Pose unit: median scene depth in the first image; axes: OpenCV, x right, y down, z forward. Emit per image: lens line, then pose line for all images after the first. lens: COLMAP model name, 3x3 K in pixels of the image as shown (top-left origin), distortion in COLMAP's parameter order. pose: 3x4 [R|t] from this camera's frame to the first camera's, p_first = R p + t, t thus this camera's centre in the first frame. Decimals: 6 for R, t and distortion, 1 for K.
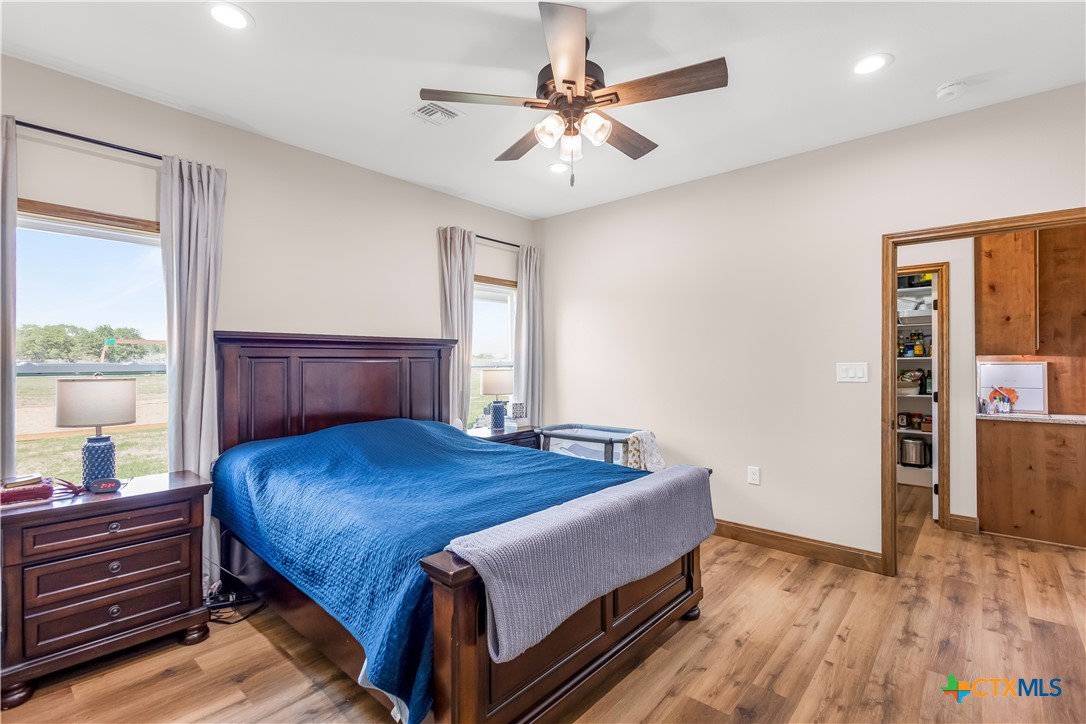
lens RADIAL K [[504.2, 0, 543.0], [0, 504.2, 362.0], [0, 0, 1]] dist [-0.000661, 0.000411]
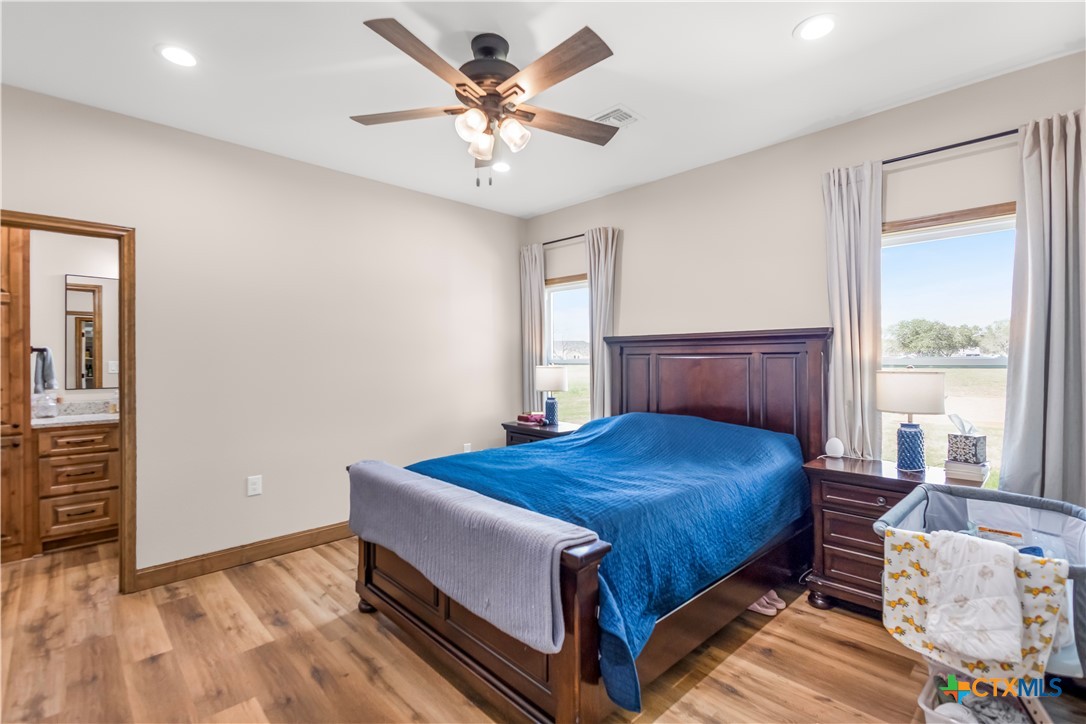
lens RADIAL K [[499.0, 0, 570.3], [0, 499.0, 360.7], [0, 0, 1]] dist [0.029900, 0.000149]
pose [[-0.061557, 0.010299, -0.998050, 0.534388], [0.003376, 0.999943, 0.010111, -0.005240], [0.998098, -0.002747, -0.061589, 0.634648]]
